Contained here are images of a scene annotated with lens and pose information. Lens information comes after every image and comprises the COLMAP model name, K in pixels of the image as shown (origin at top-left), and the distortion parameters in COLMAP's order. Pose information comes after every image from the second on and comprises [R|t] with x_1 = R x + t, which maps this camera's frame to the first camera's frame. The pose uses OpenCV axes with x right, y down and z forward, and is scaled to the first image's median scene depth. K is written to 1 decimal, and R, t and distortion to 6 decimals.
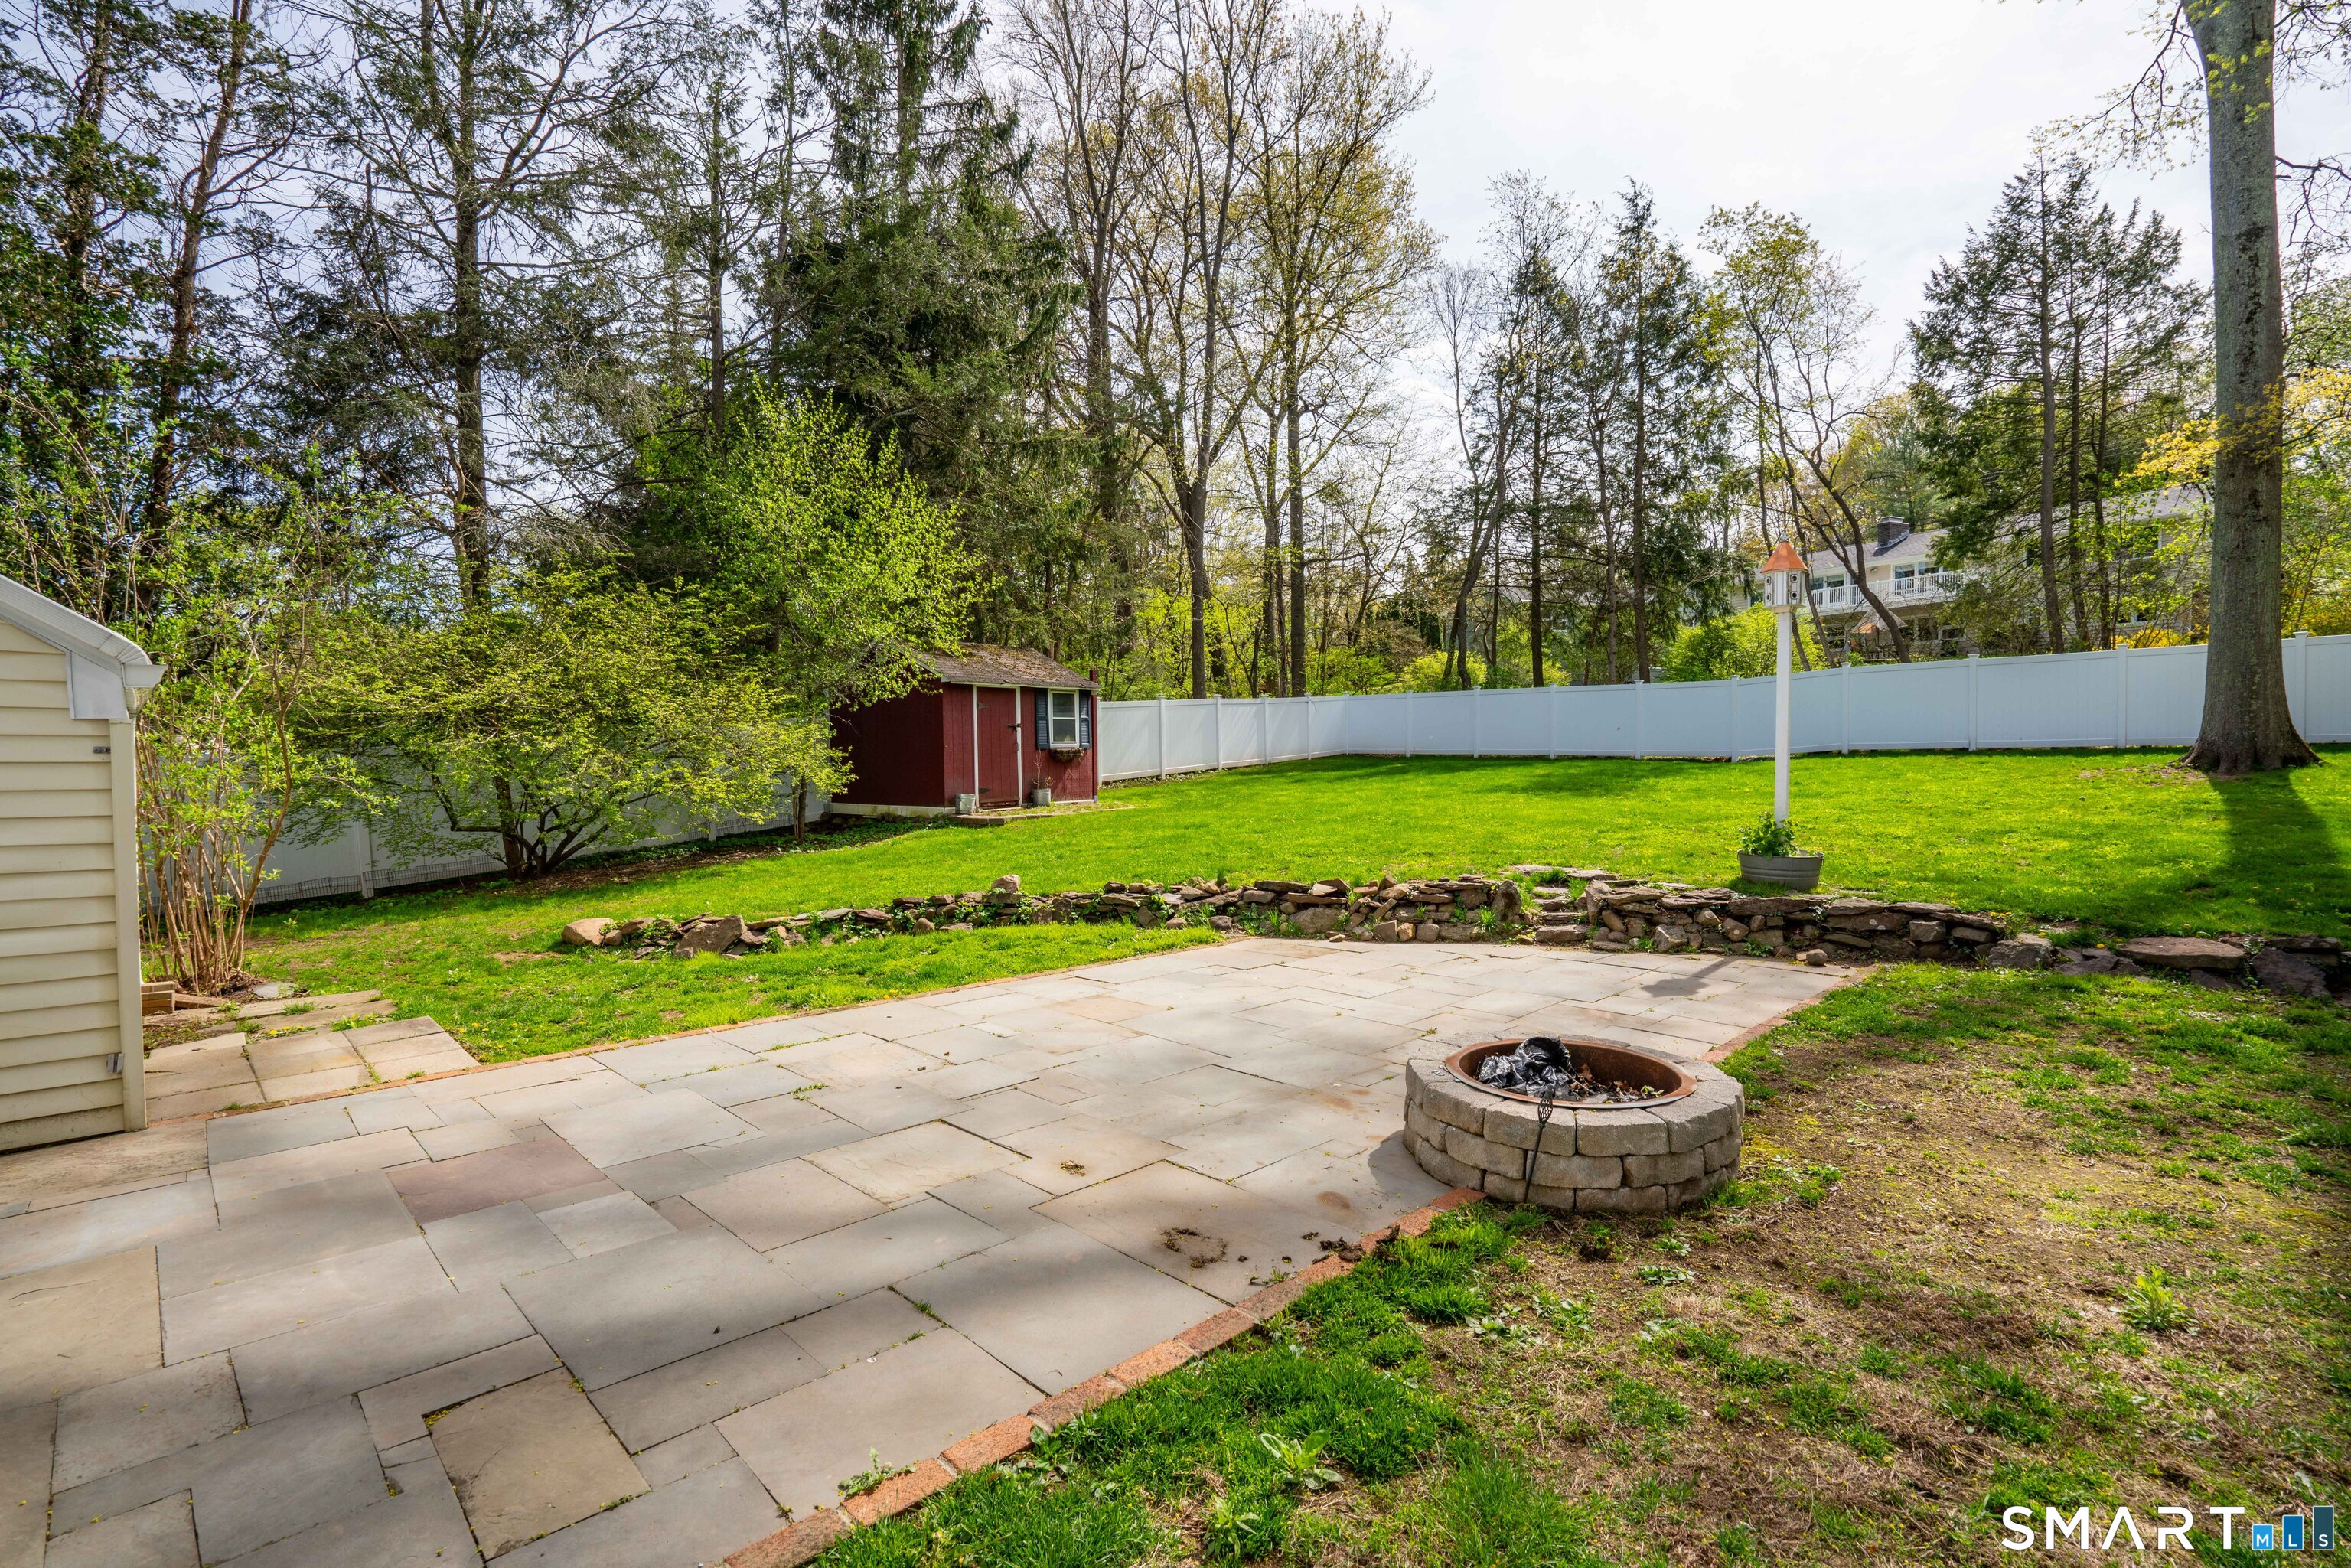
lens RADIAL K [[1101.8, 0, 1159.7], [0, 1101.8, 784.6], [0, 0, 1]] dist [-0.029649, 0.000763]
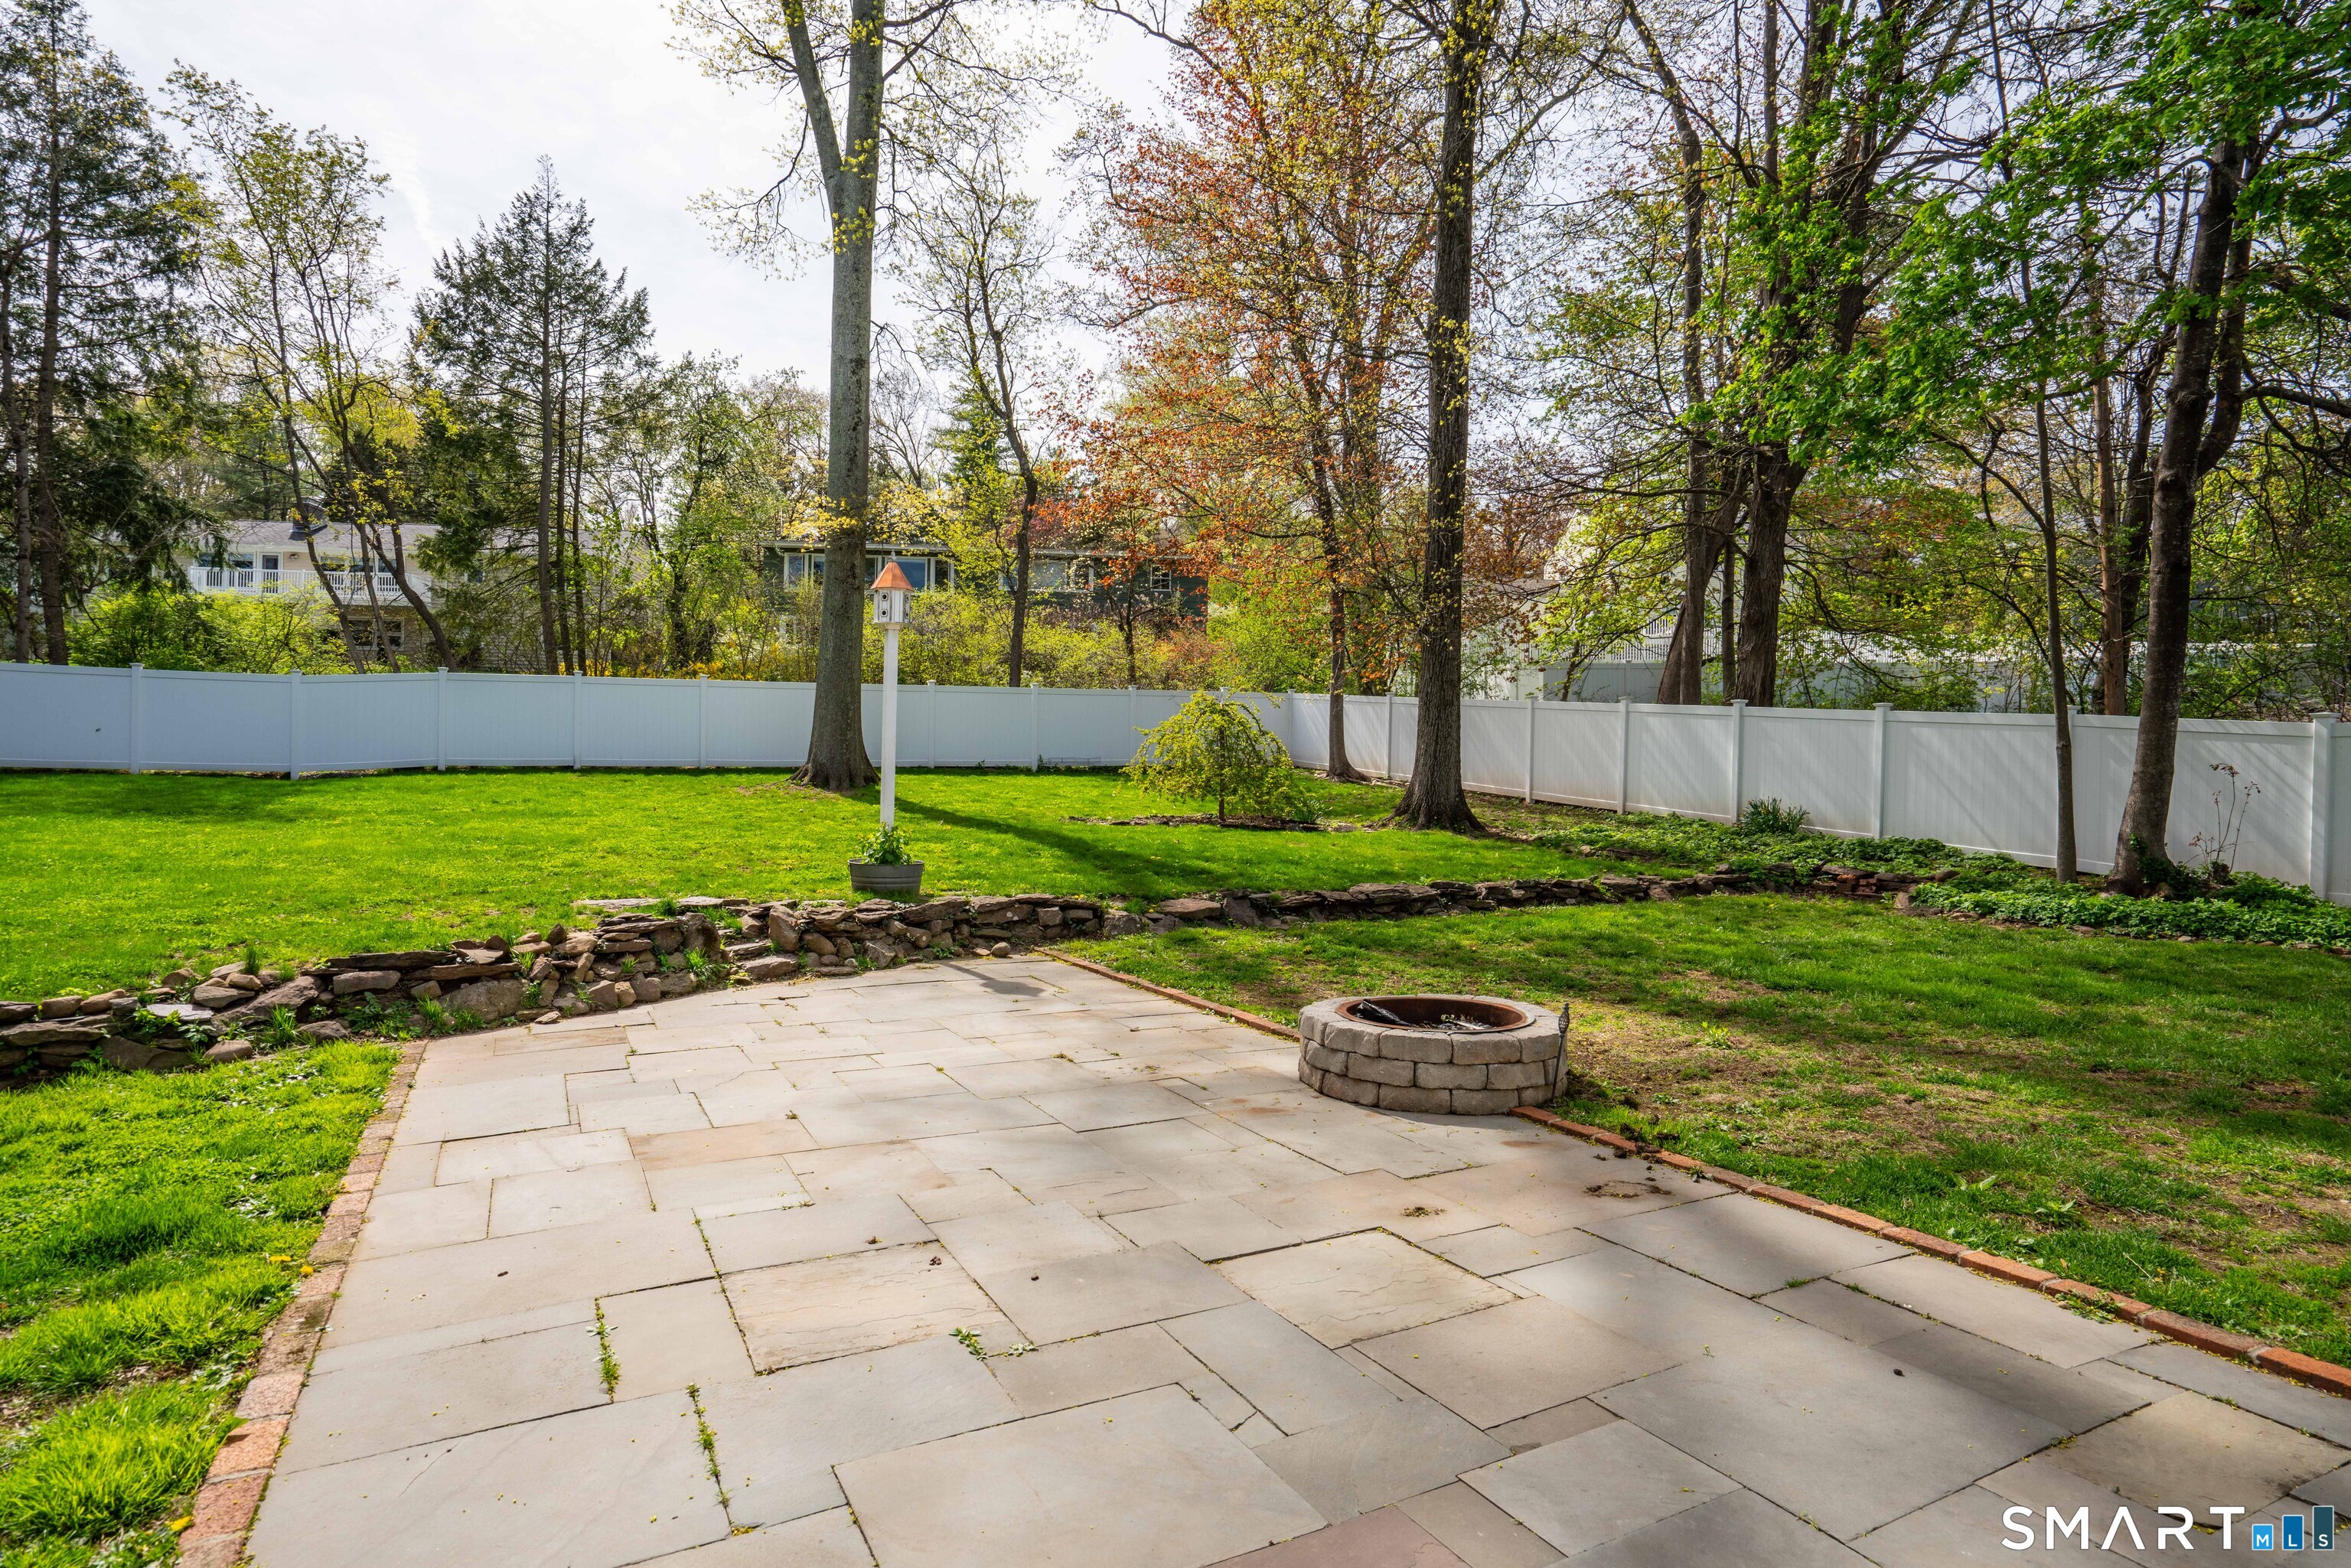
lens RADIAL K [[1247.6, 0, 1175.5], [0, 1247.6, 784.0], [0, 0, 1]] dist [-0.018667, 0.000234]
pose [[0.277702, 0.007430, 0.960639, -0.457681], [0.012083, 0.999864, -0.011227, 0.004145], [-0.960591, 0.014725, 0.277574, 0.373234]]
